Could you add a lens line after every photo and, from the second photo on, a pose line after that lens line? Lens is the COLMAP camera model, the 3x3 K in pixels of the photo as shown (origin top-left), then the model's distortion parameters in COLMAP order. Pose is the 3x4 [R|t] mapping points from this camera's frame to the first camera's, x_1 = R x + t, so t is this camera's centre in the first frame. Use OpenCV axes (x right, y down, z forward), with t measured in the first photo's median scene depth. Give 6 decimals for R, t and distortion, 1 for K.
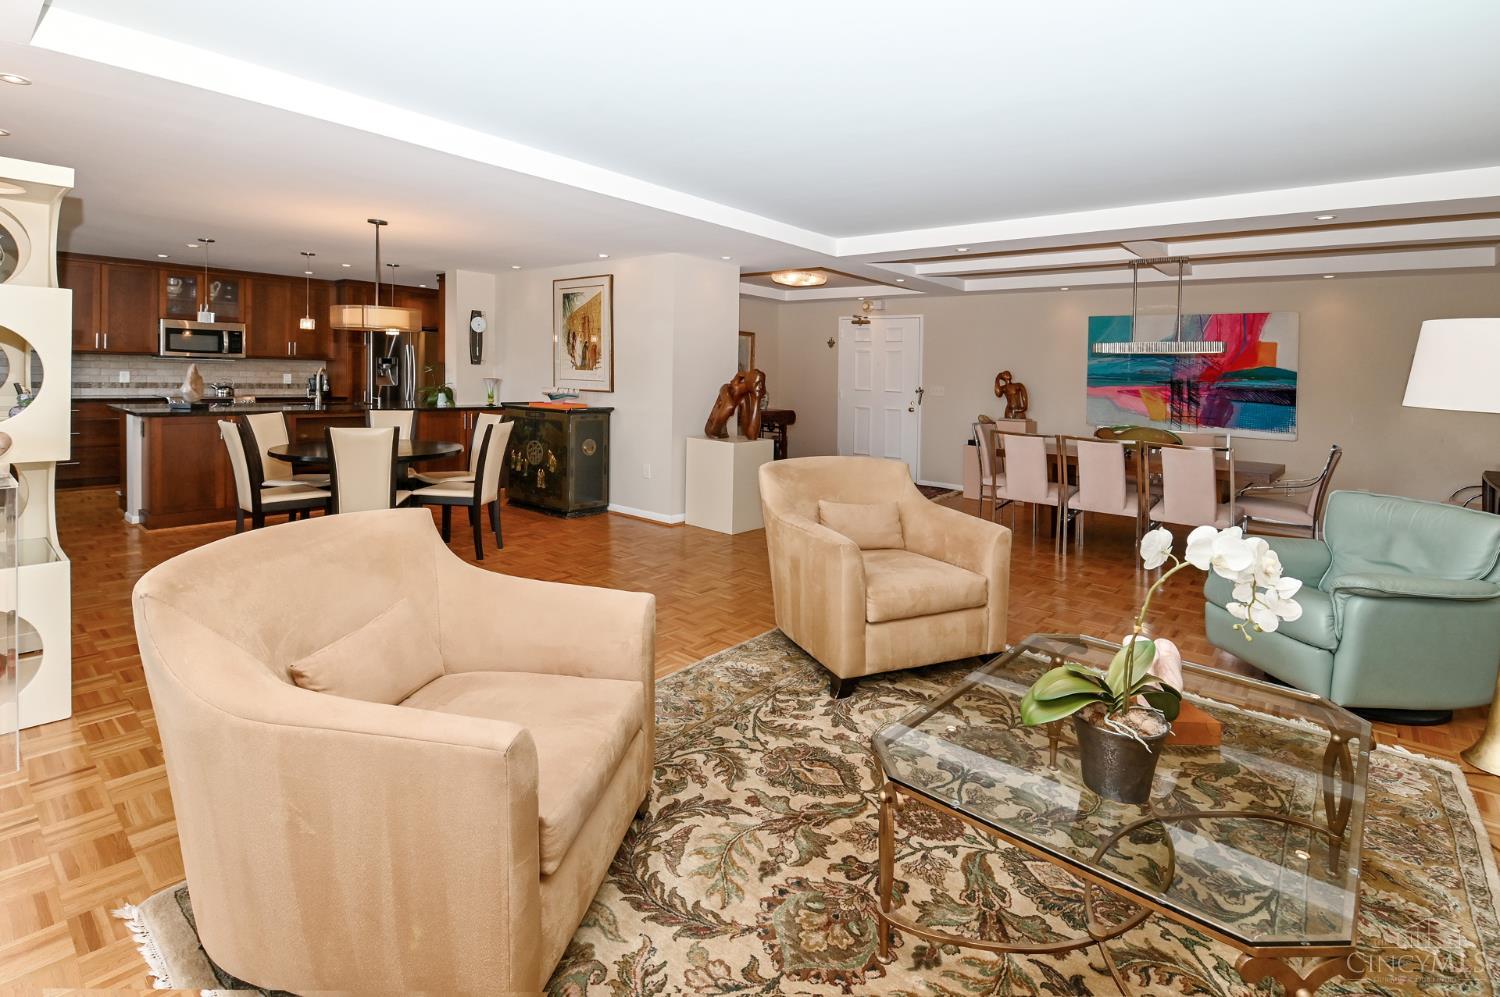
lens RADIAL K [[676.4, 0, 708.9], [0, 676.4, 373.7], [0, 0, 1]] dist [-0.017138, -0.002052]
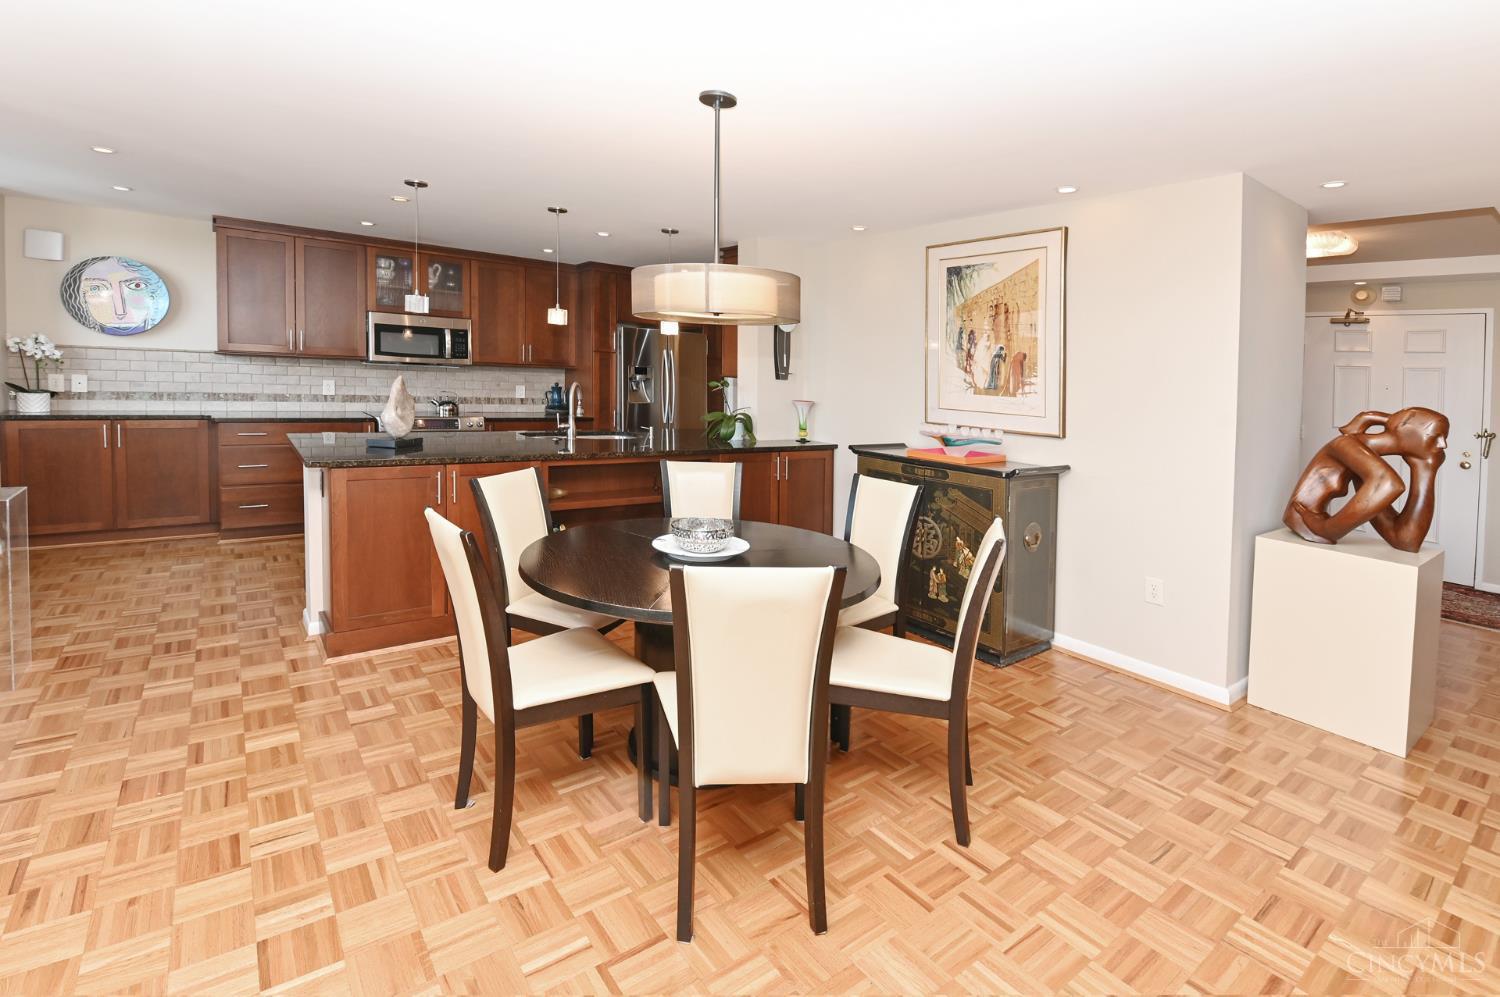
lens RADIAL K [[676.4, 0, 770.4], [0, 676.4, 401.5], [0, 0, 1]] dist [-0.017138, -0.002052]
pose [[0.982276, 0.020474, -0.186316, -0.271896], [-0.013254, 0.999115, 0.039913, -0.021394], [0.186969, -0.036737, 0.981679, 0.393953]]
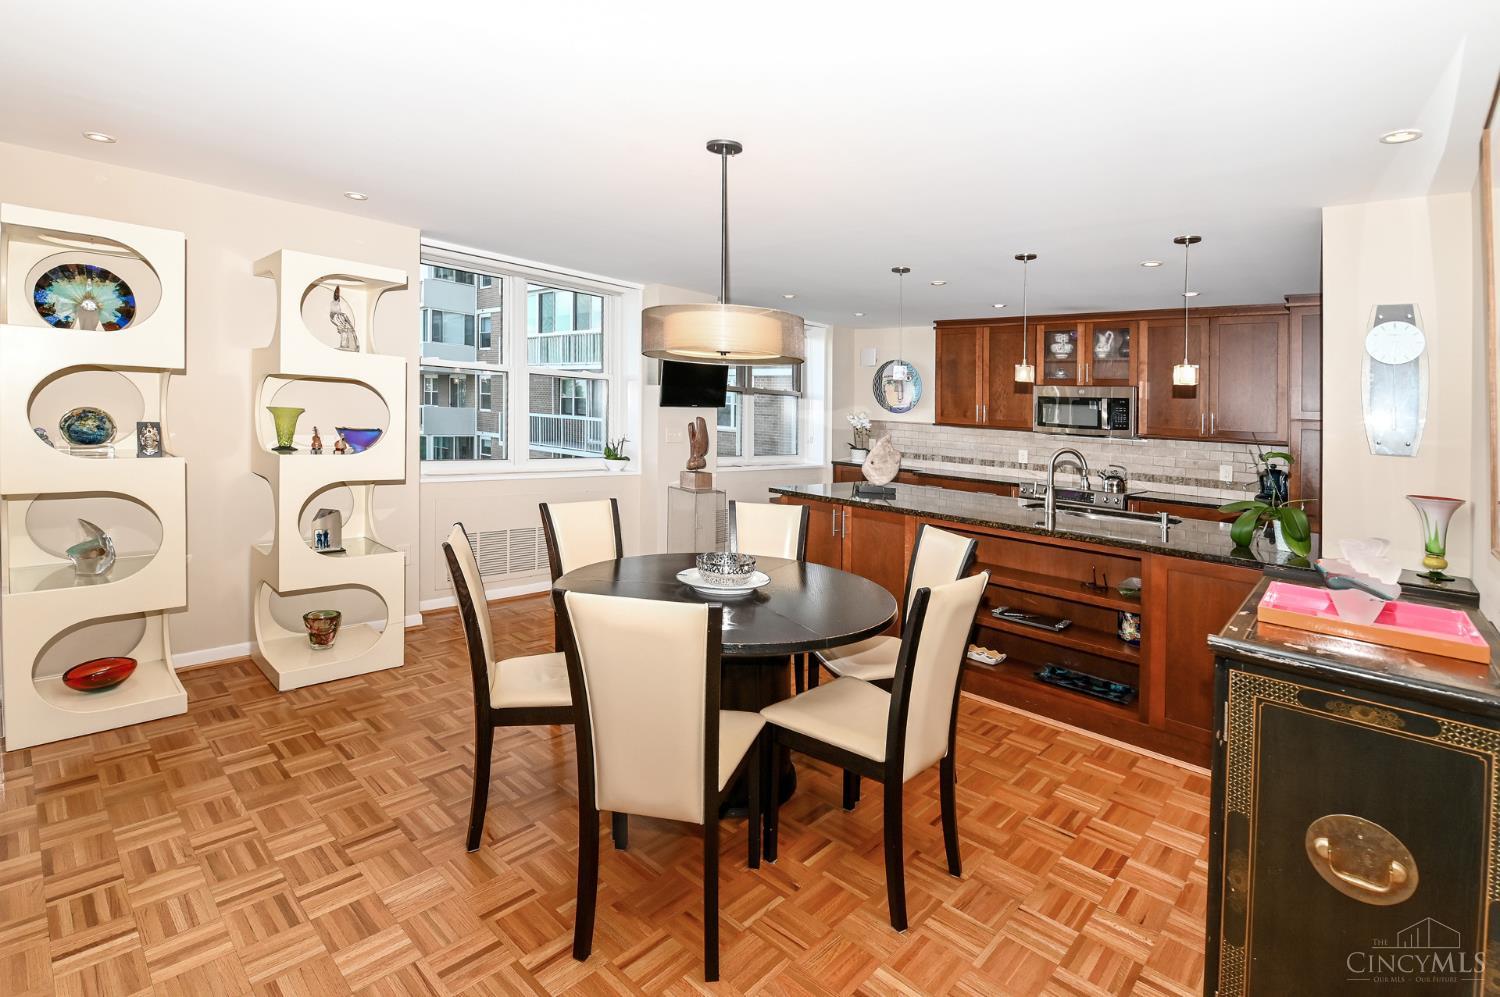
lens RADIAL K [[676.4, 0, 721.6], [0, 676.4, 441.6], [0, 0, 1]] dist [-0.017138, -0.002052]
pose [[-0.062222, 0.009132, -0.998021, 0.015953], [-0.045810, 0.998878, 0.011996, -0.009368], [0.997010, 0.046466, -0.061734, 0.774422]]
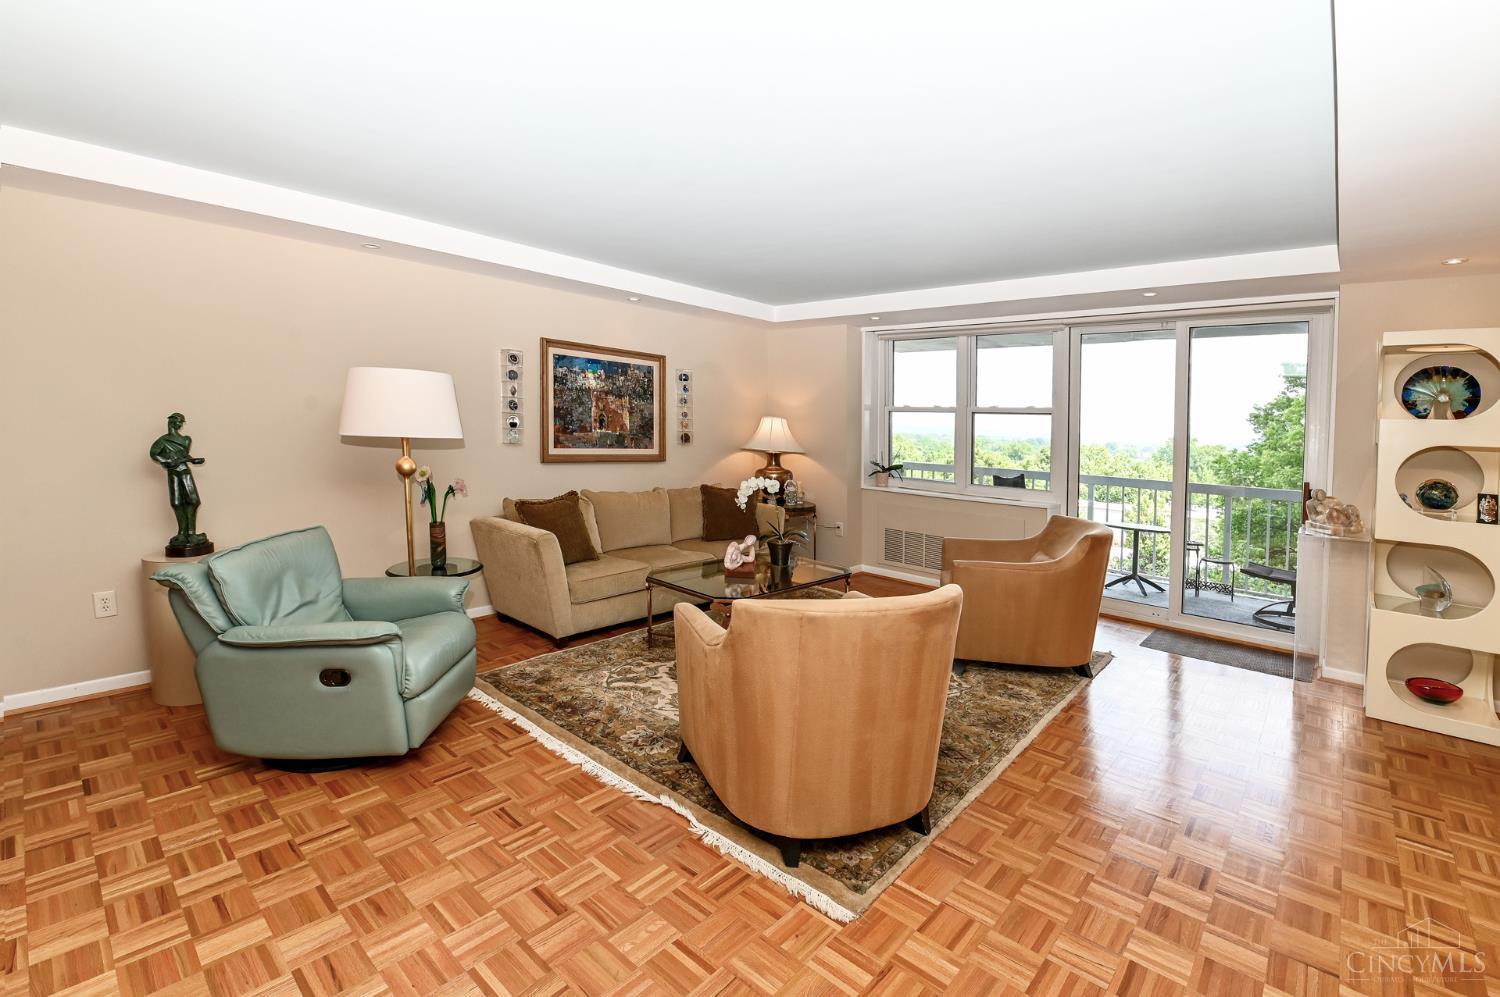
lens RADIAL K [[676.4, 0, 771.6], [0, 676.4, 465.2], [0, 0, 1]] dist [-0.017138, -0.002052]
pose [[-0.997506, -0.068266, -0.017934, 0.158000], [-0.069148, 0.996126, 0.054334, -0.010952], [0.014156, 0.055439, -0.998362, 0.867599]]
